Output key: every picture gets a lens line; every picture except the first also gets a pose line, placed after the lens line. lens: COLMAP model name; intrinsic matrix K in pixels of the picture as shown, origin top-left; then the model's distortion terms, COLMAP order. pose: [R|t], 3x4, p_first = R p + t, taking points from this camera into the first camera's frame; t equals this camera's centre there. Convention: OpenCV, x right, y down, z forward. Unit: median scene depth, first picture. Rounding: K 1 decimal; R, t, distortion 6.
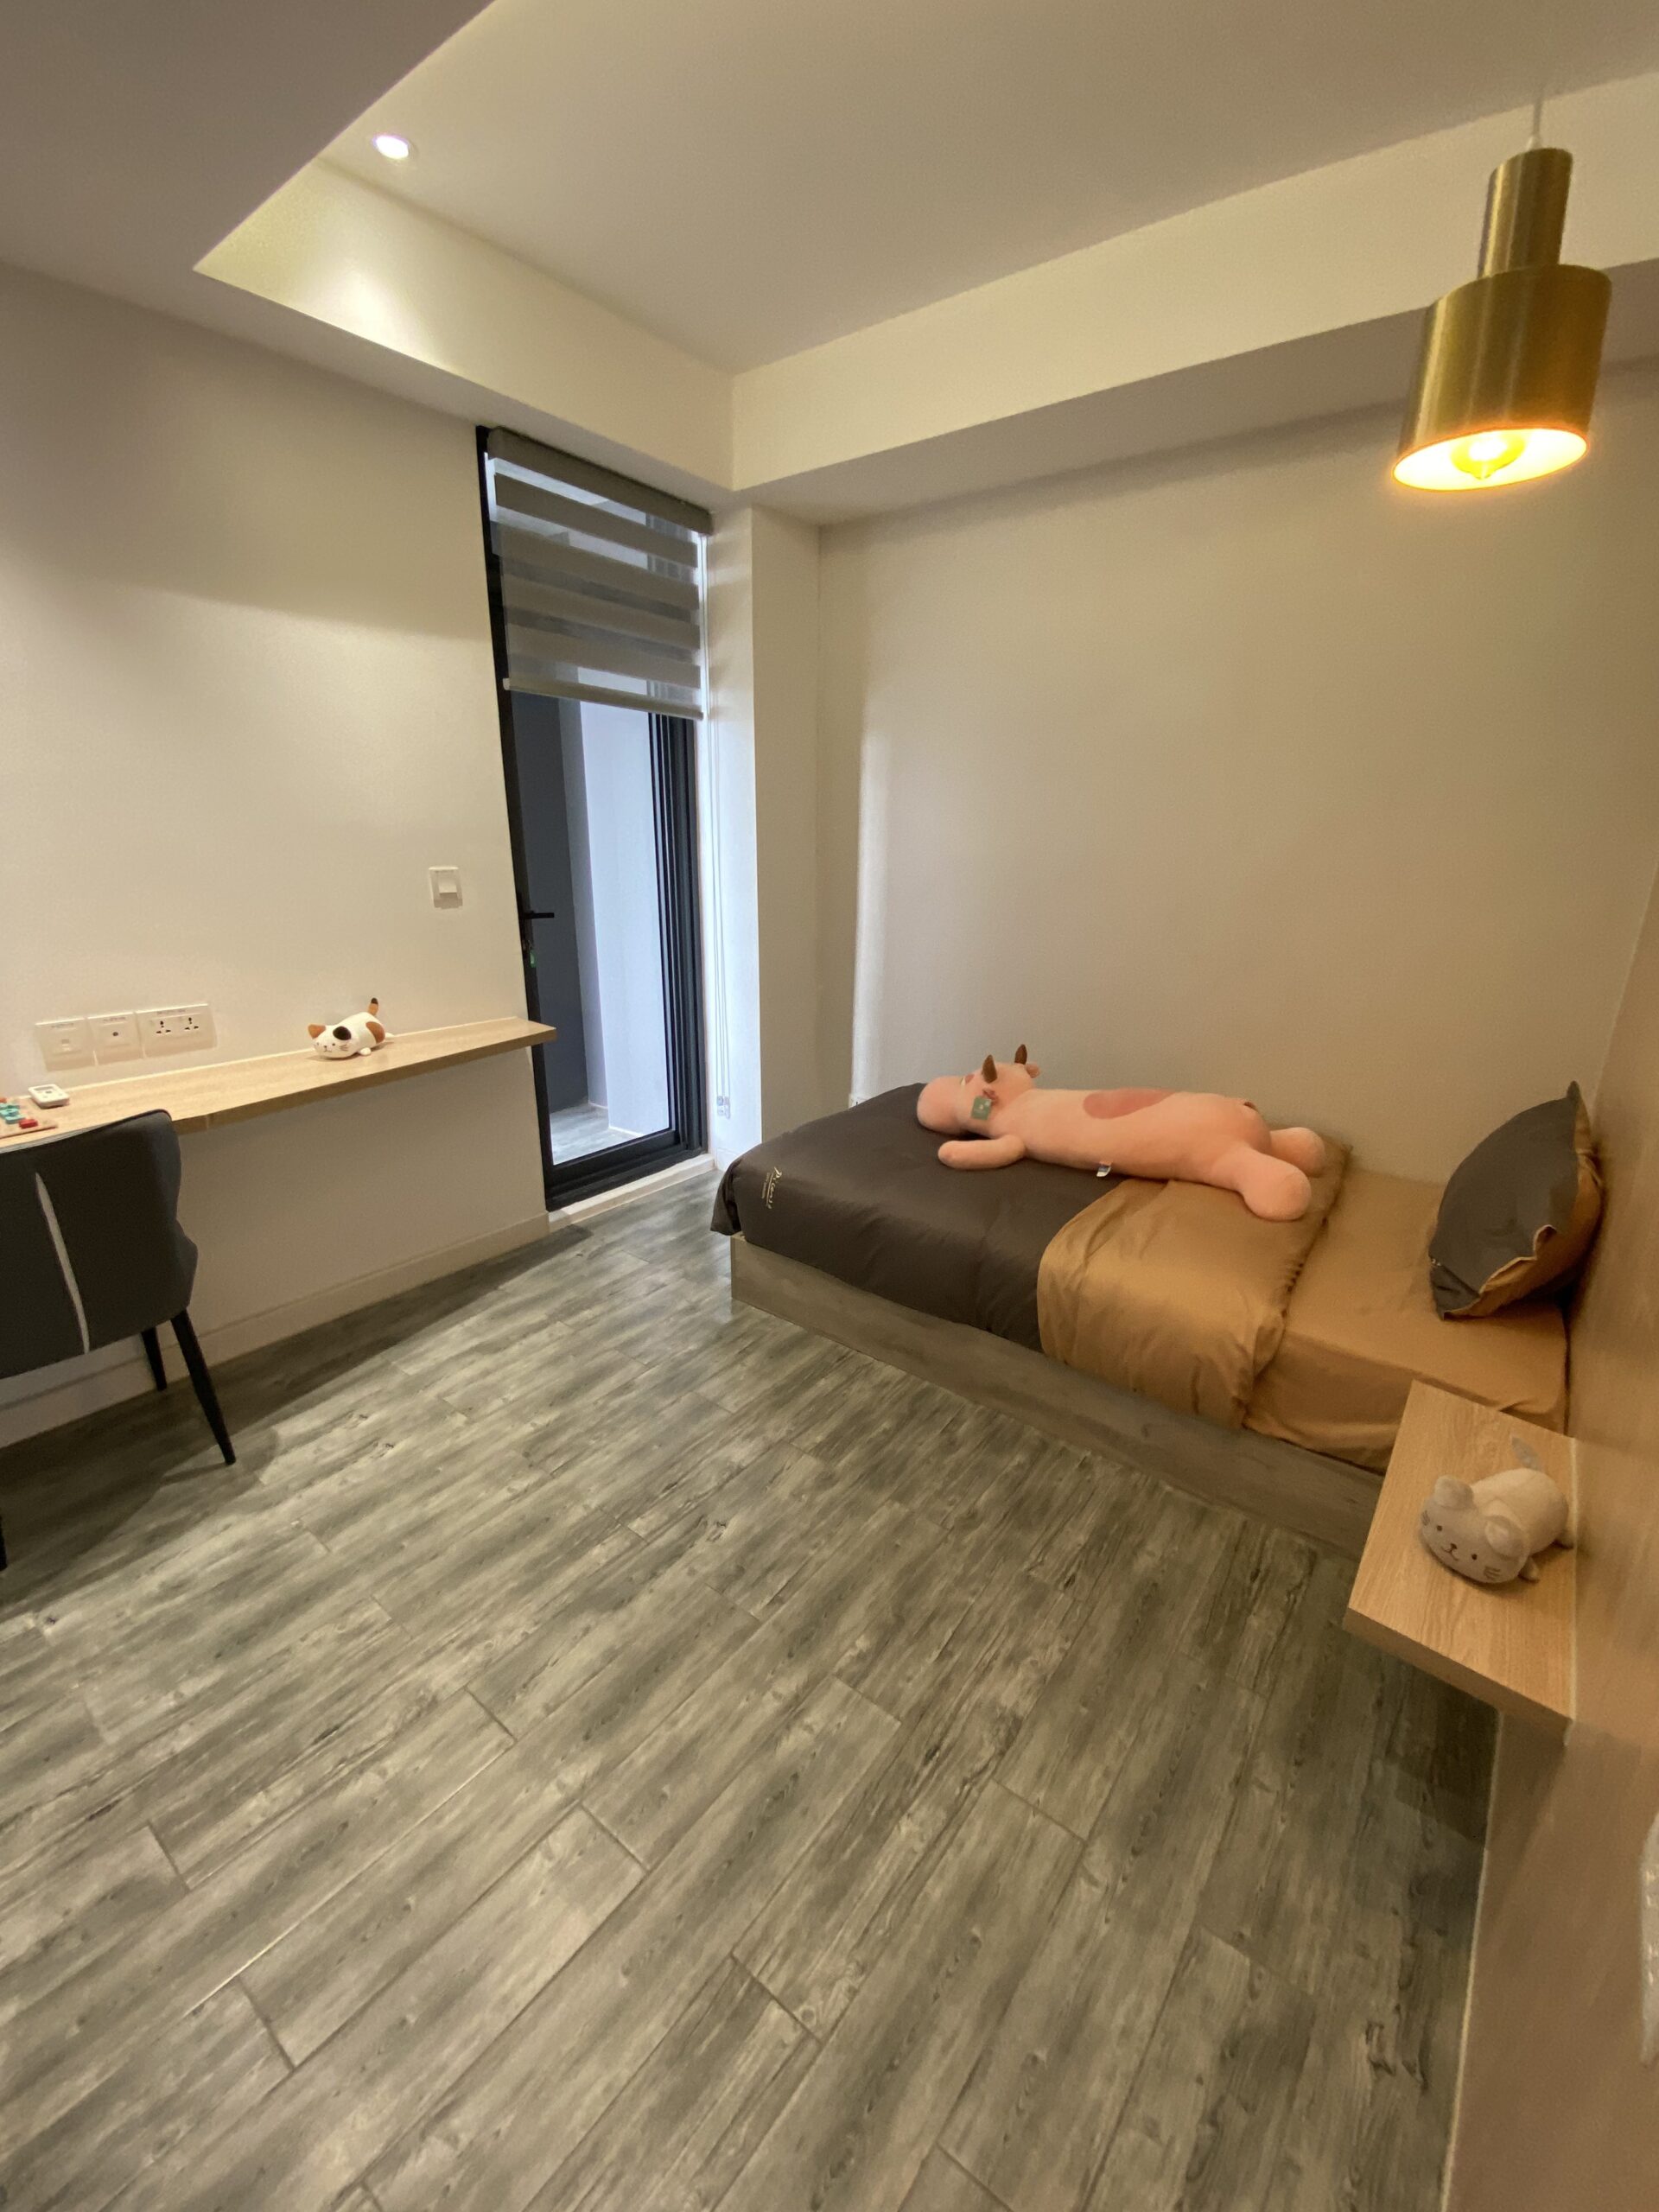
lens RADIAL K [[902.7, 0, 829.5], [0, 902.7, 1106.0], [0, 0, 1]] dist [0.038760, -0.031580]
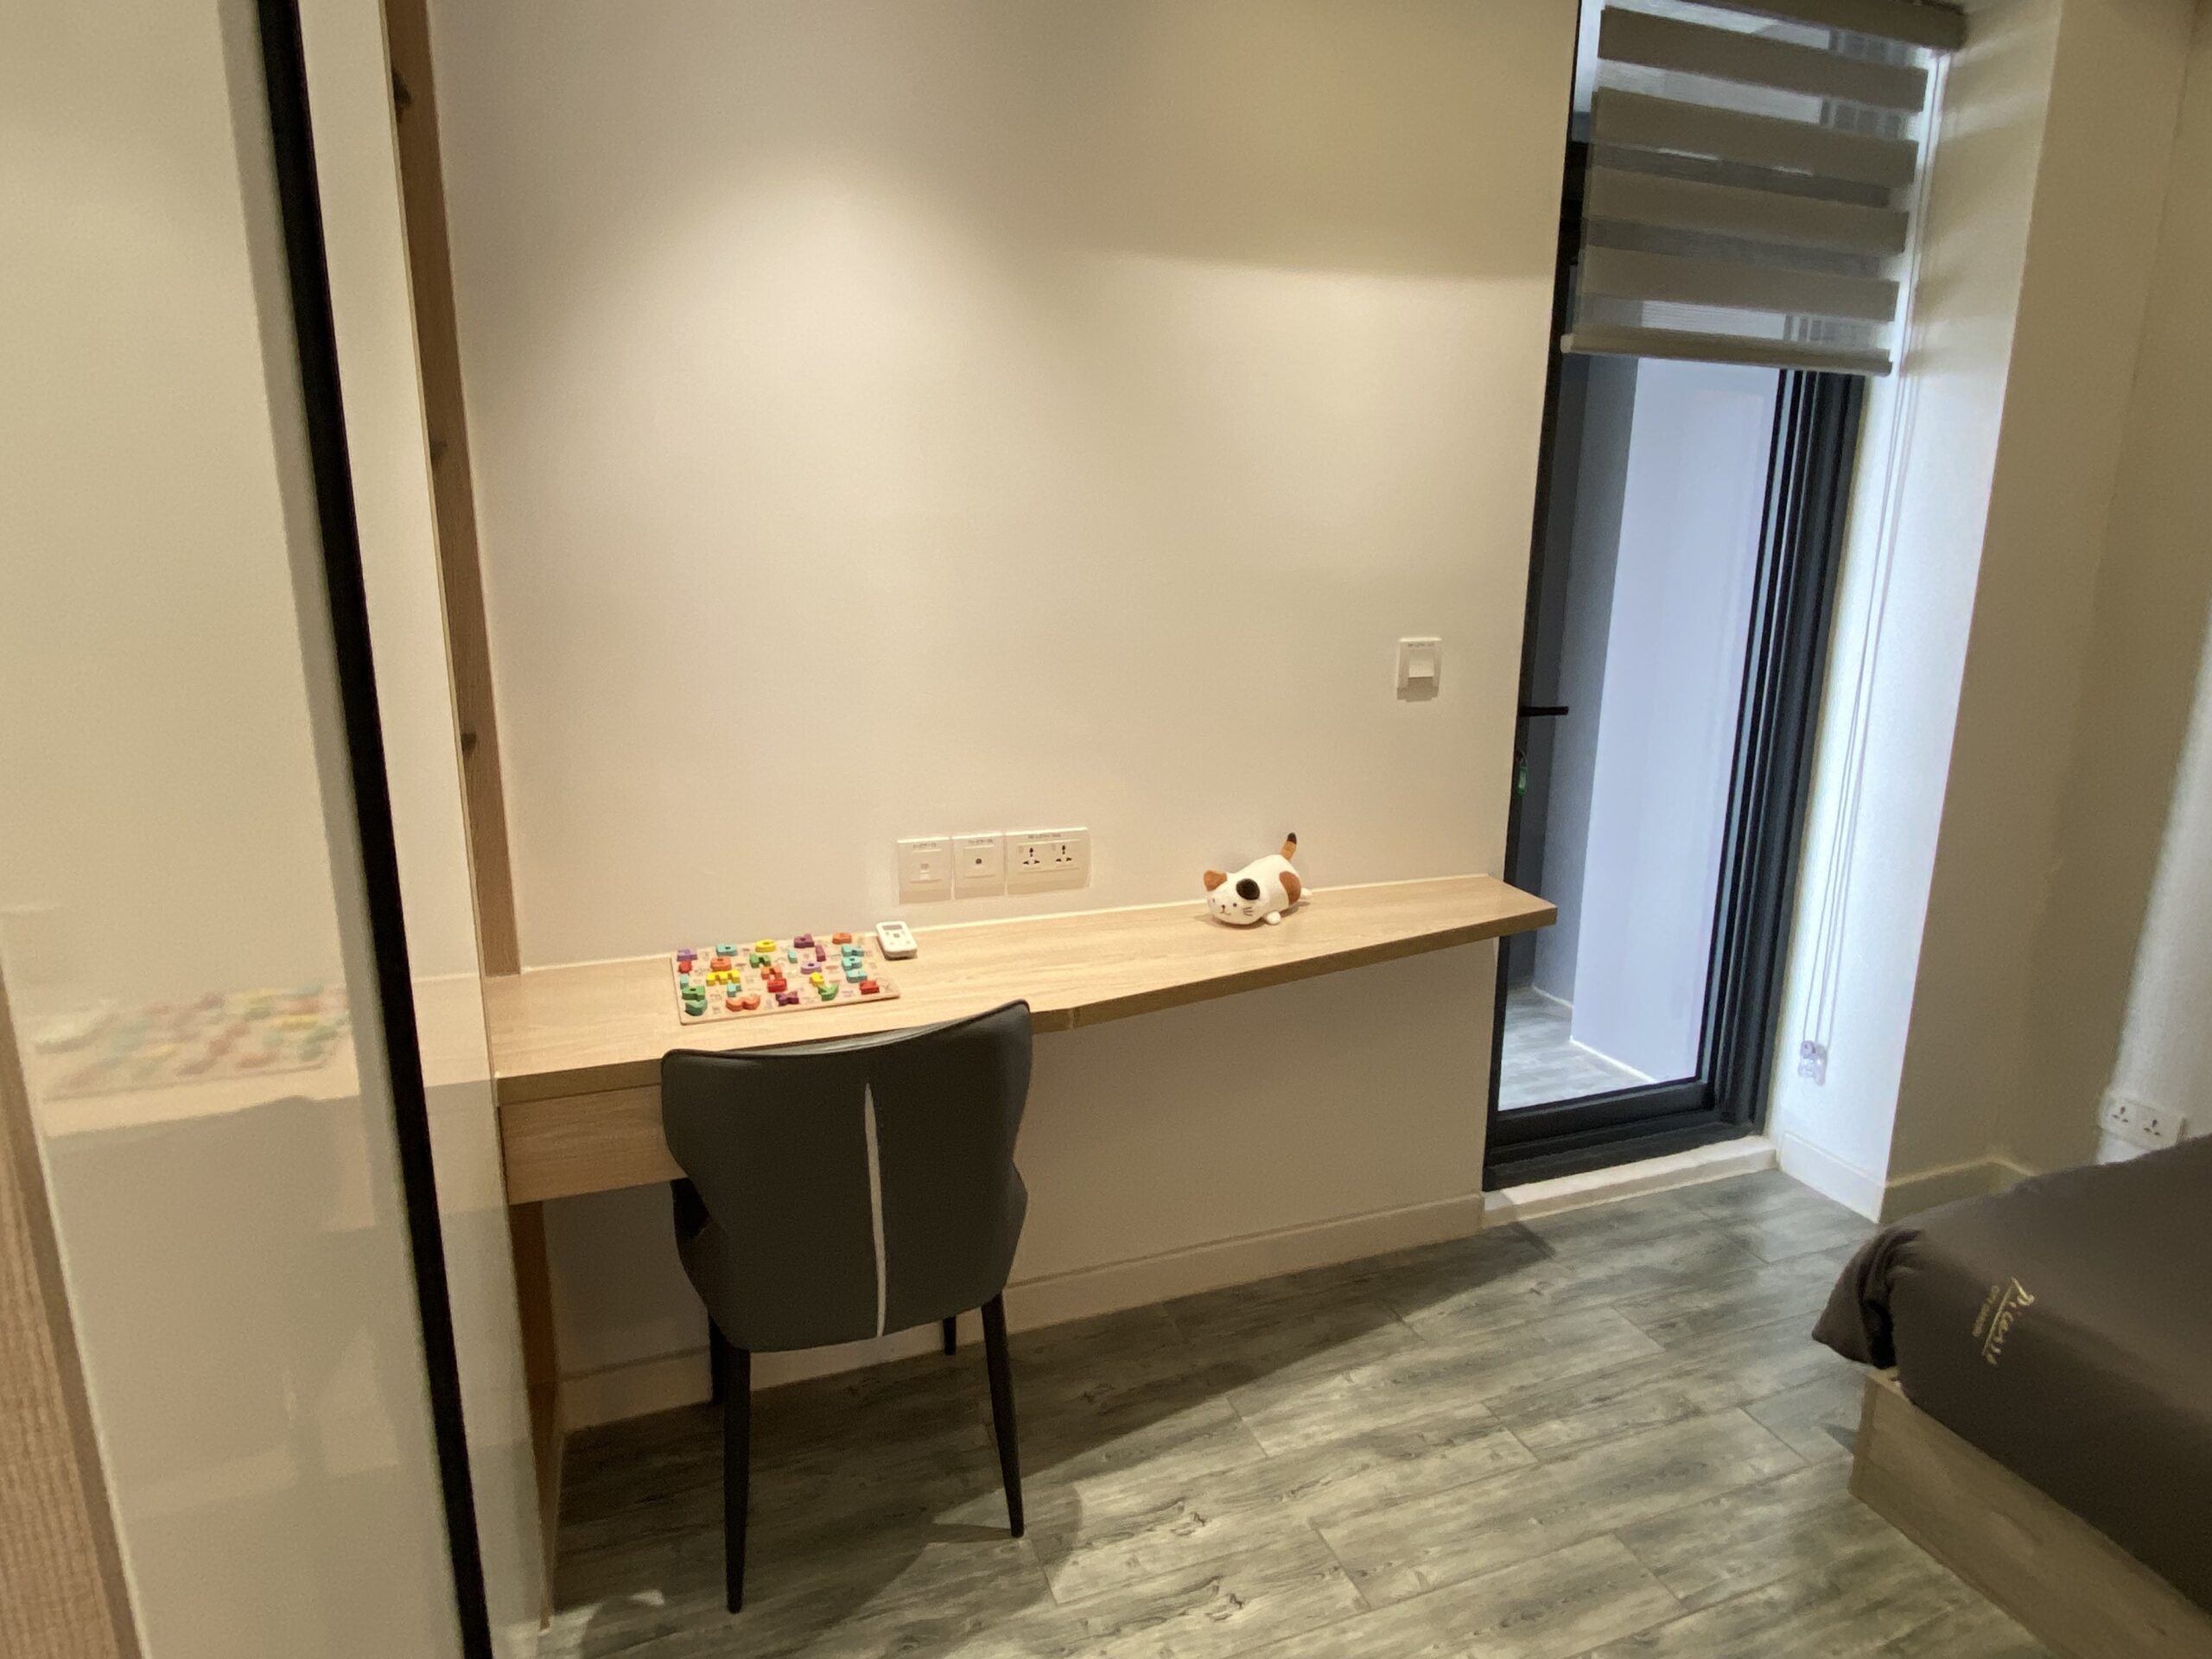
lens RADIAL K [[1243.7, 0, 1106.0], [0, 1243.7, 829.5], [0, 0, 1]] dist [0.077645, -0.052808]
pose [[0.854542, 0.120485, -0.505215, -0.169700], [-0.152770, 0.987999, -0.022781, -0.084159], [0.496407, 0.096649, 0.862693, 0.164061]]
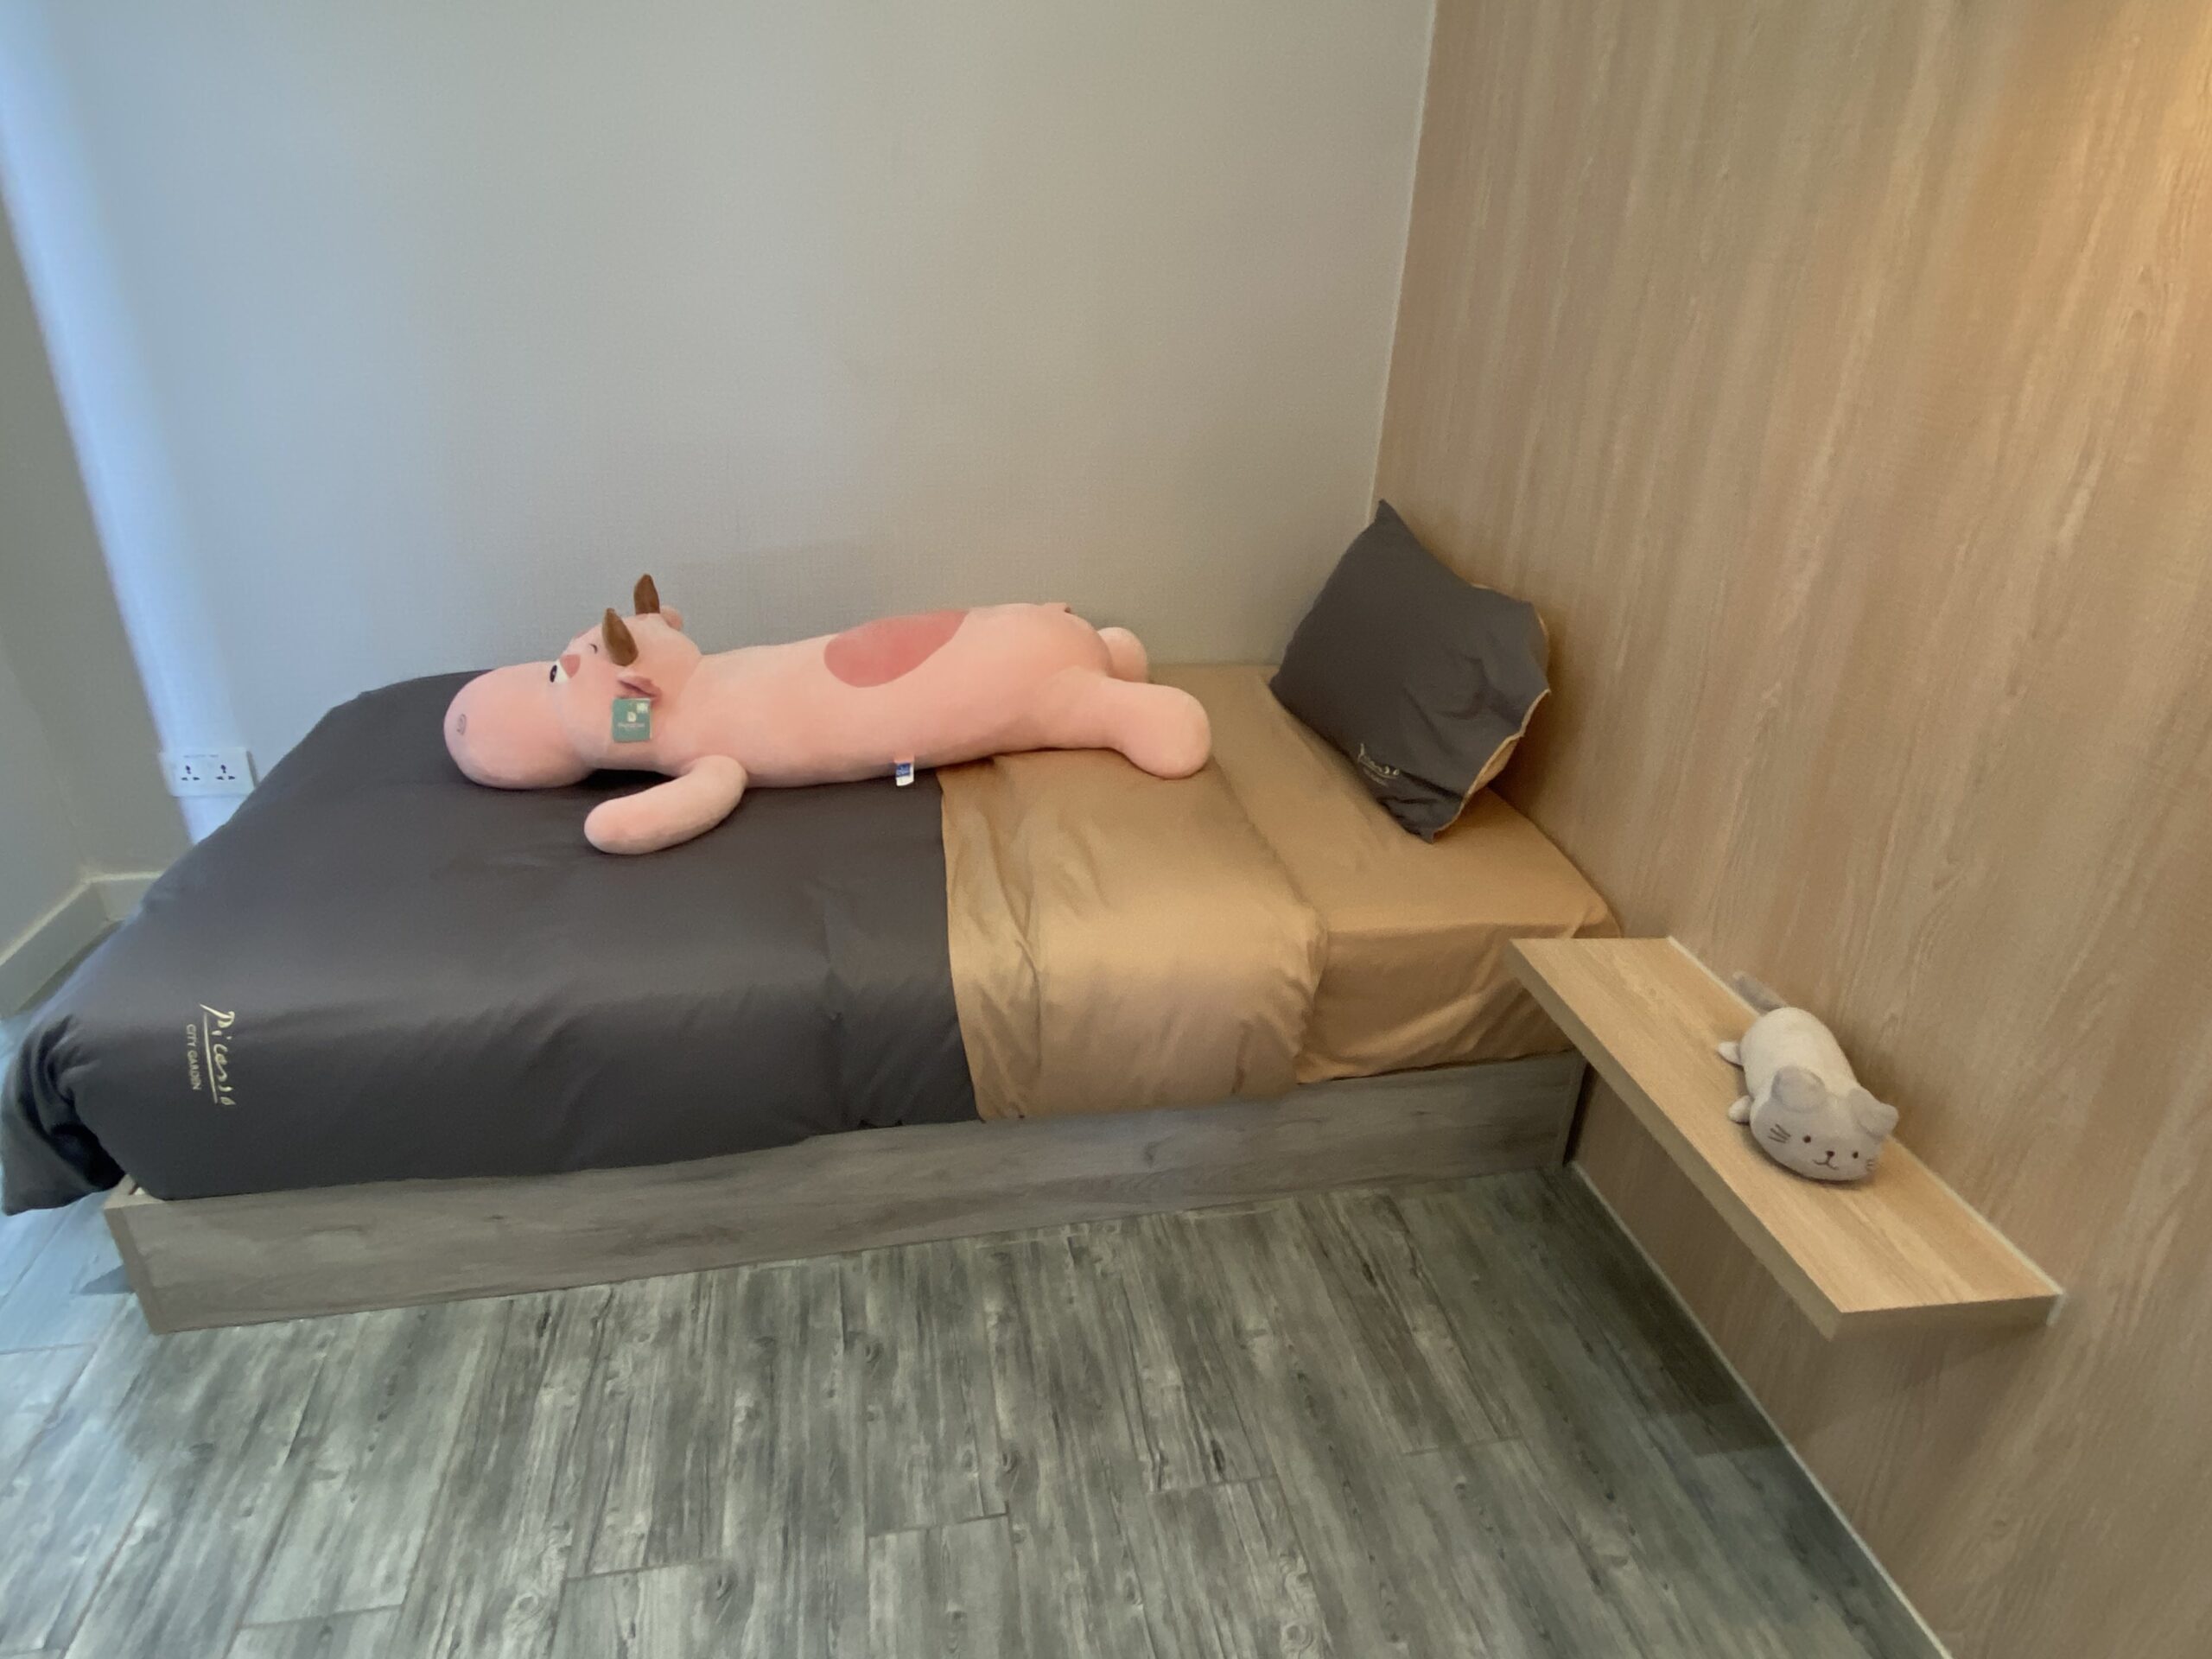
lens RADIAL K [[1263.1, 0, 1106.0], [0, 1263.1, 829.5], [0, 0, 1]] dist [0.038111, -0.026158]
pose [[0.662552, -0.321545, 0.676486, -0.162438], [0.197168, 0.946185, 0.256631, -0.074104], [-0.722600, -0.036650, 0.690295, 0.361661]]
